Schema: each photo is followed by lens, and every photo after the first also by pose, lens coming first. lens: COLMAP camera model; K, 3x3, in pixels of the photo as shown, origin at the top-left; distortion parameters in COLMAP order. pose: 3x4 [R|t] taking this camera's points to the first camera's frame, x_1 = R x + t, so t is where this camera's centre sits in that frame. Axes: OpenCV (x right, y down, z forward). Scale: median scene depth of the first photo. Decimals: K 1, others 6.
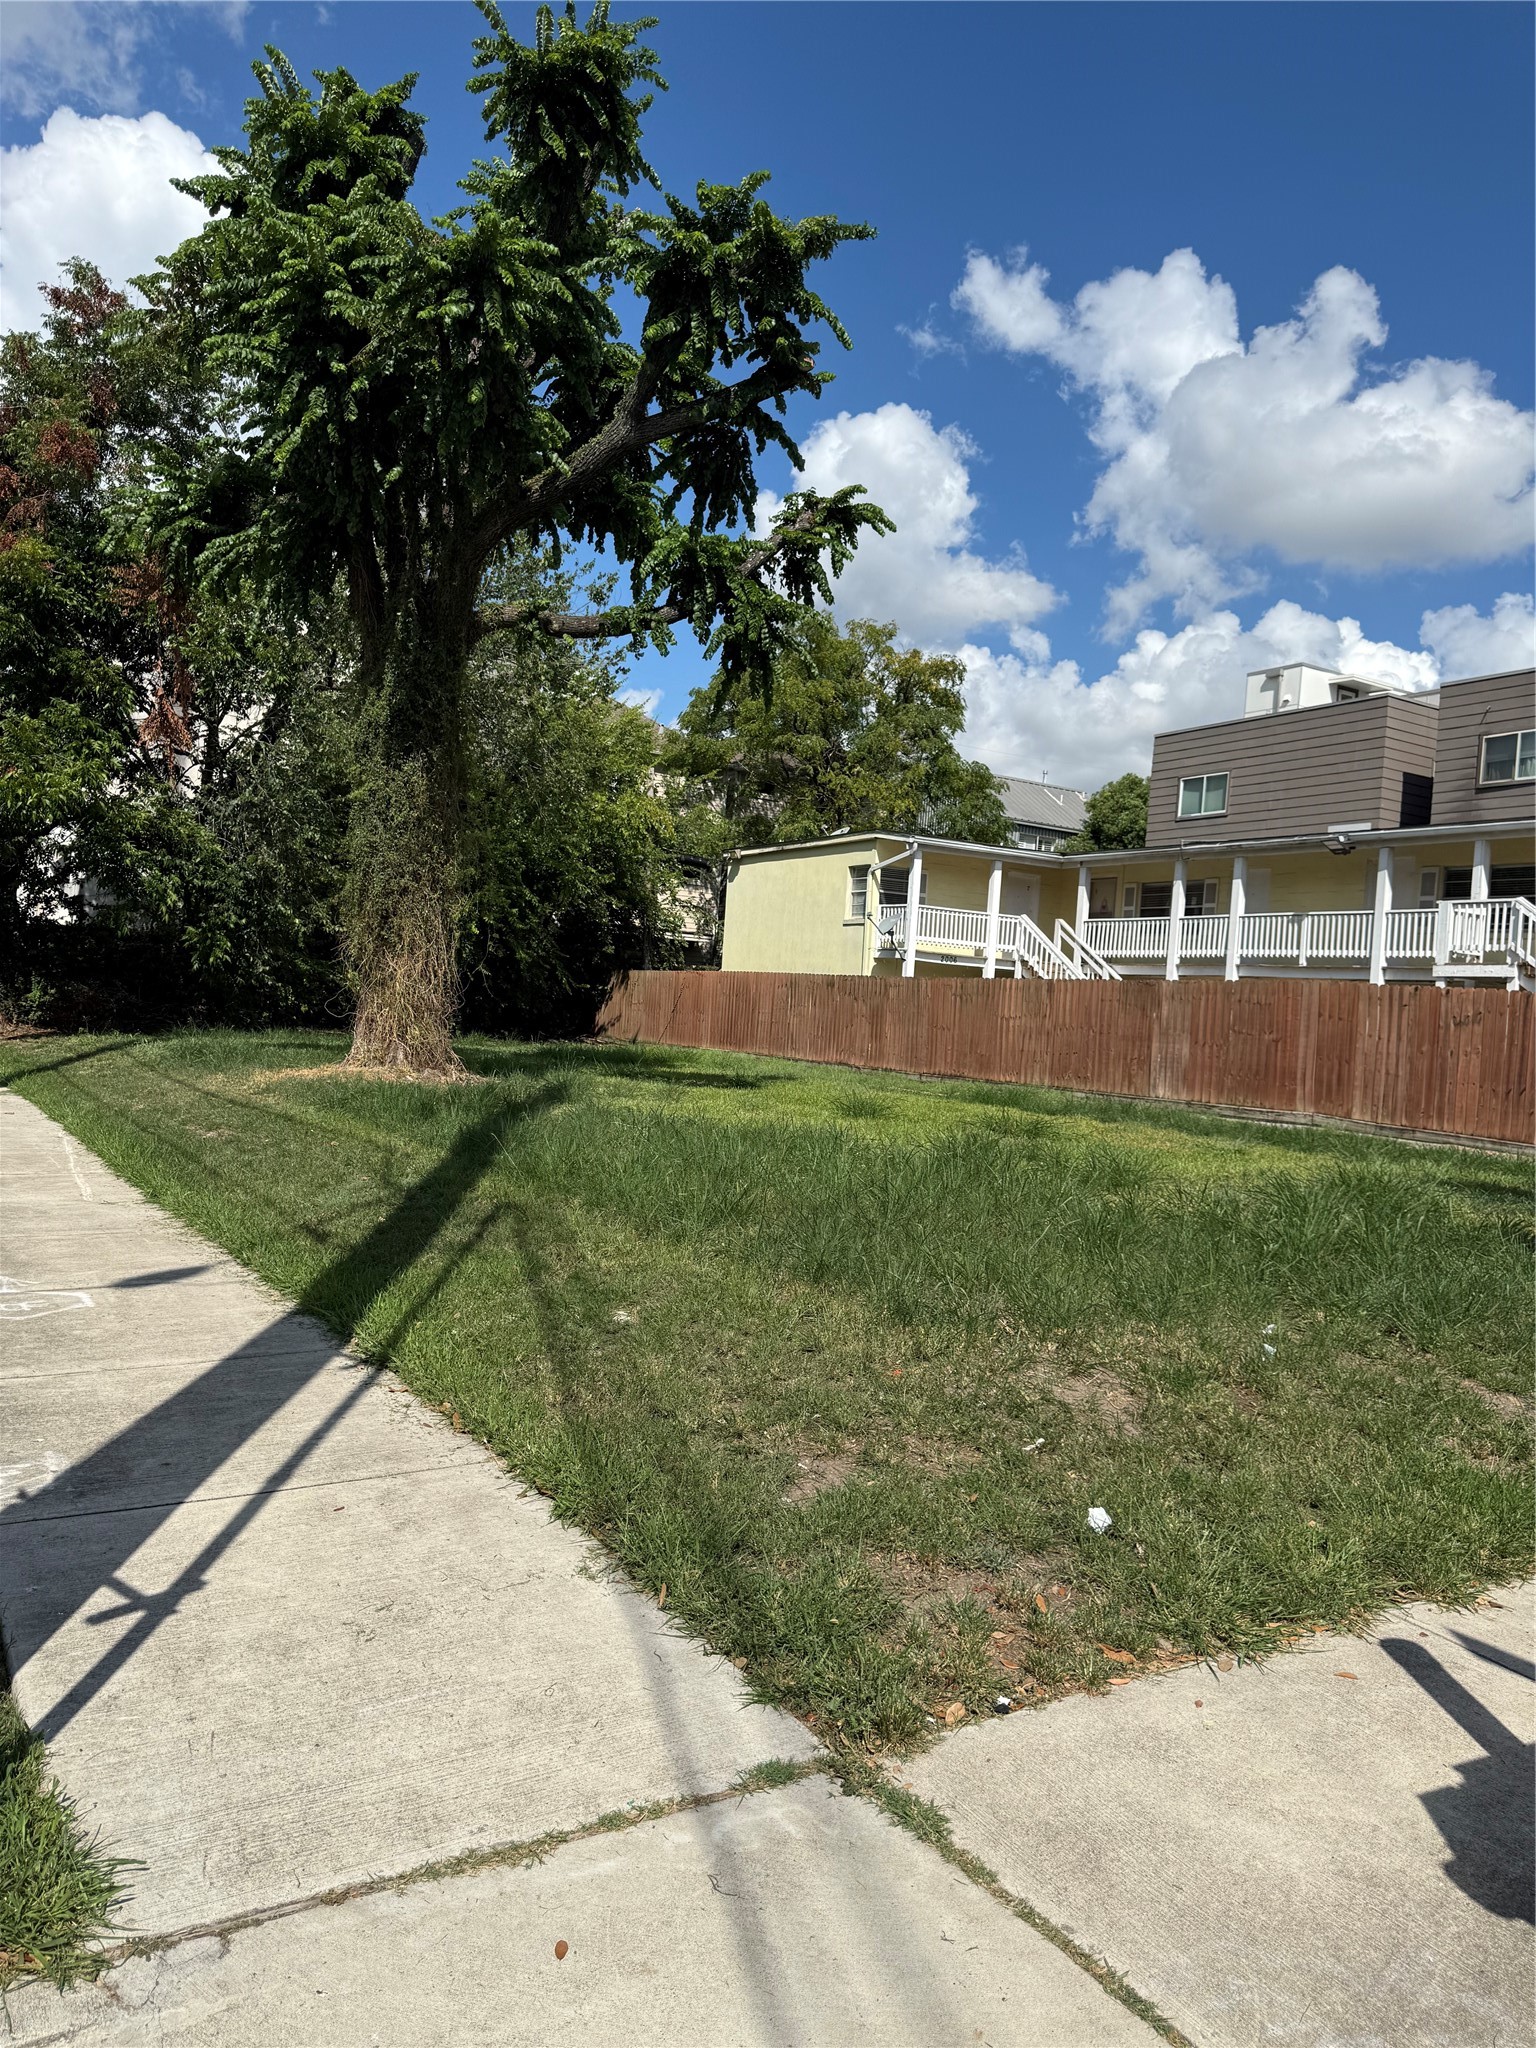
lens RADIAL K [[1422.7, 0, 702.2], [0, 1422.7, 1047.8], [0, 0, 1]] dist [0.008120, -0.001230]
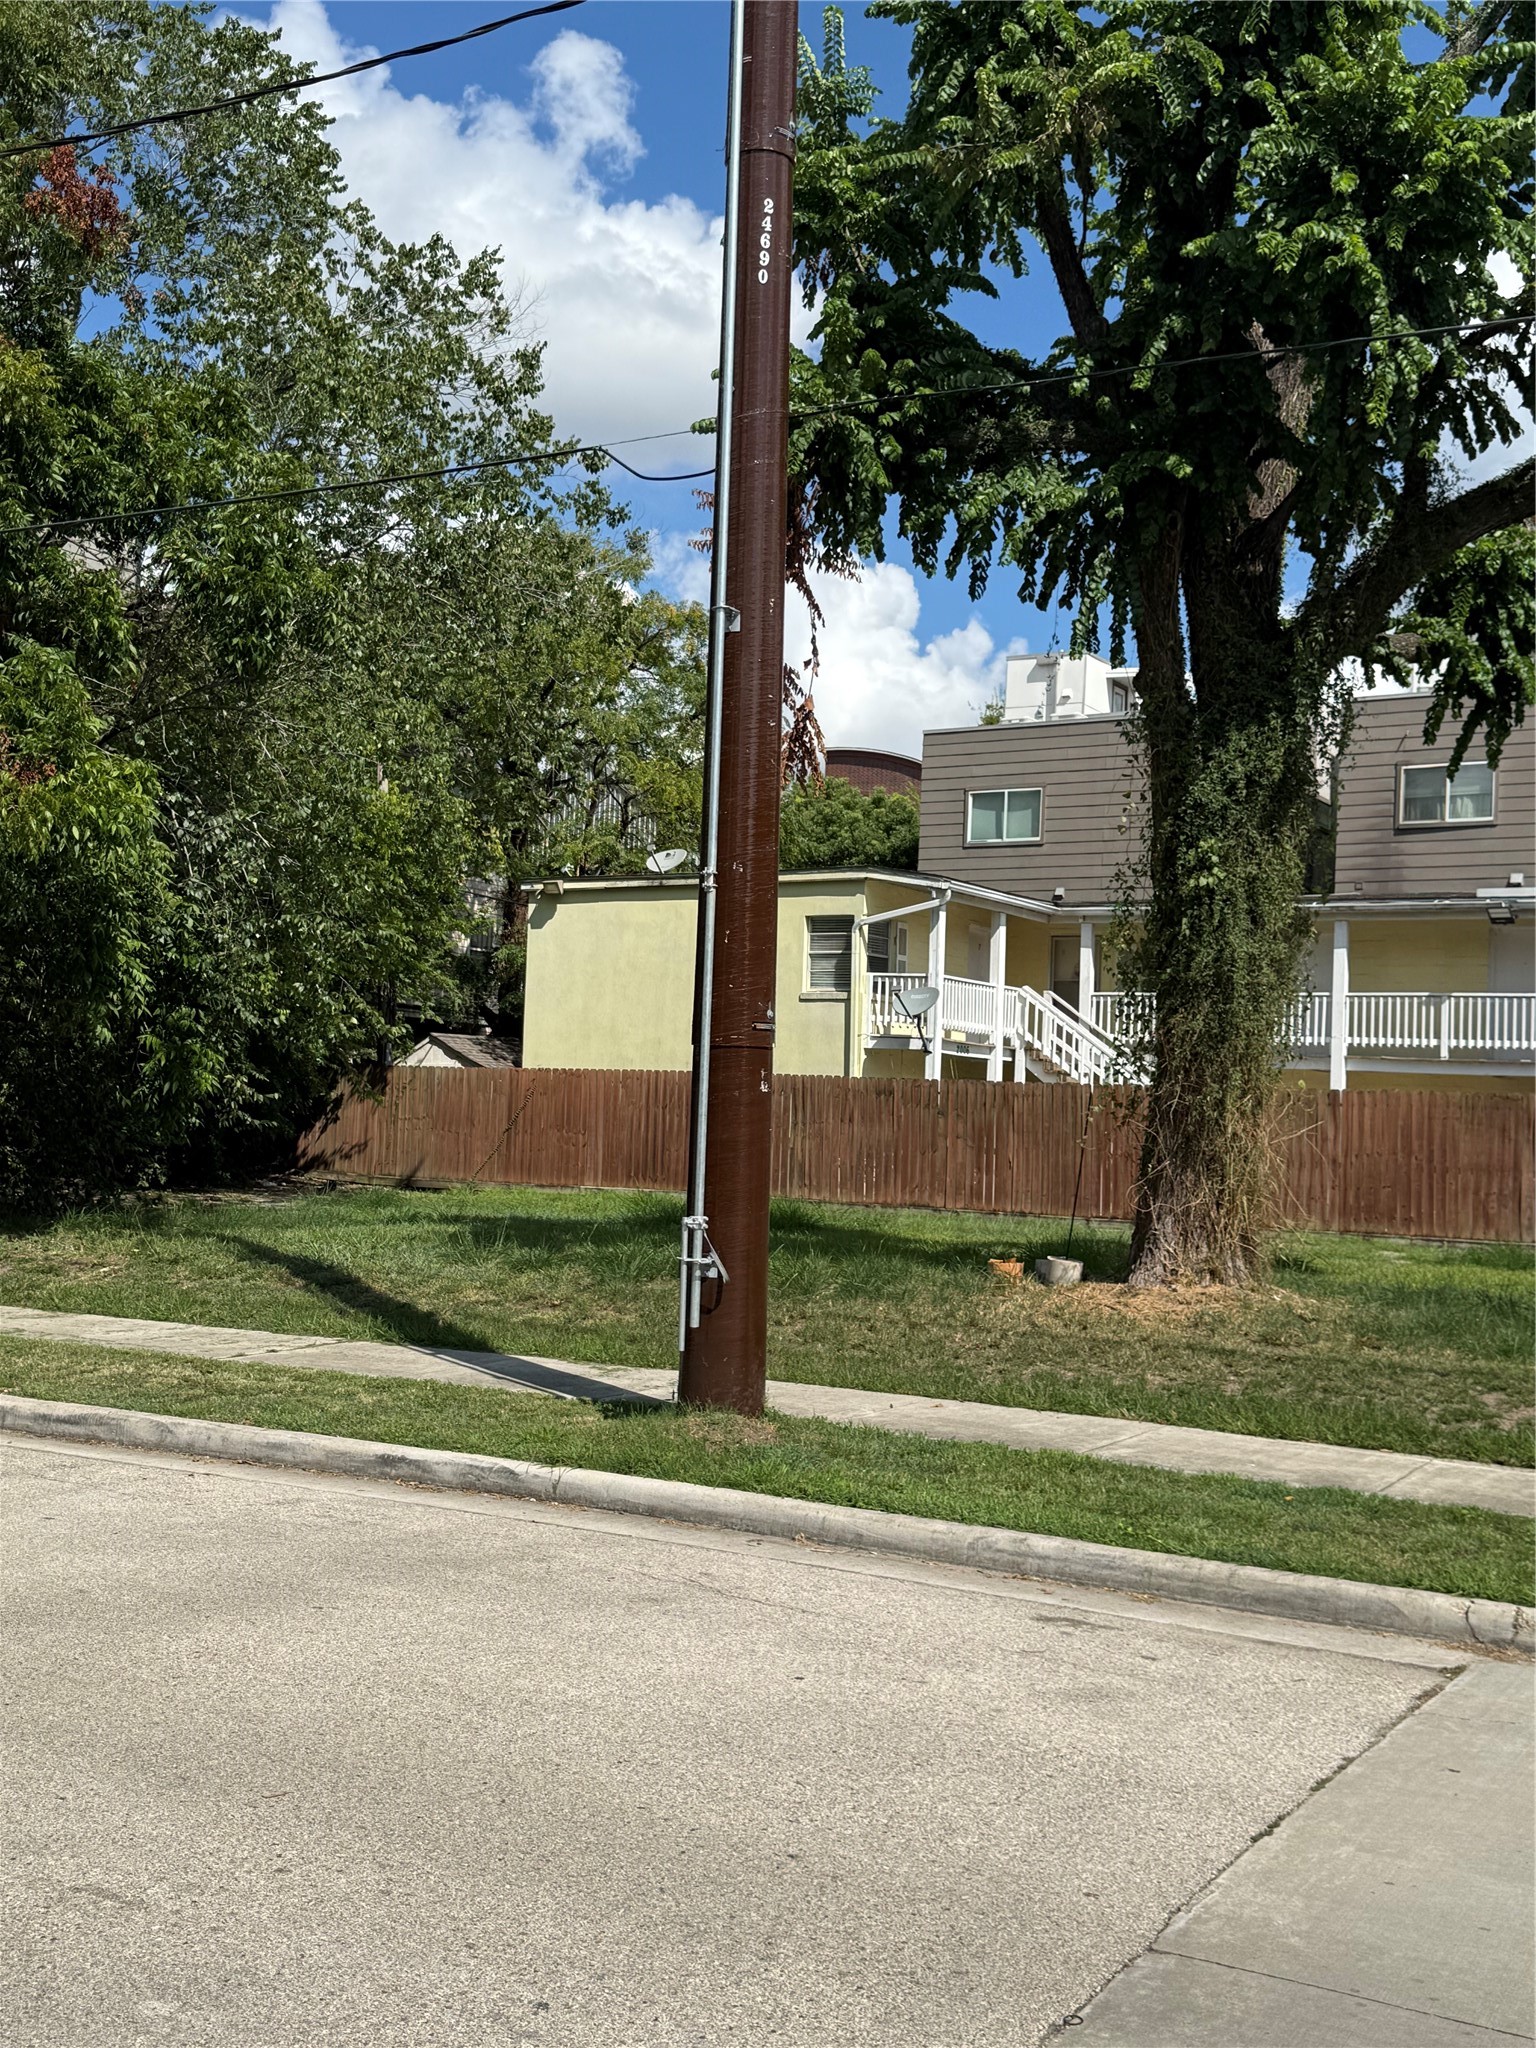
lens RADIAL K [[2215.6, 0, 768.0], [0, 2215.6, 1023.1], [0, 0, 1]] dist [0.063996, 0.000000]
pose [[0.859887, -0.008712, 0.510411, -0.461378], [0.032746, 0.998736, -0.038121, -0.036505], [-0.509434, 0.049494, 0.859085, 0.097616]]
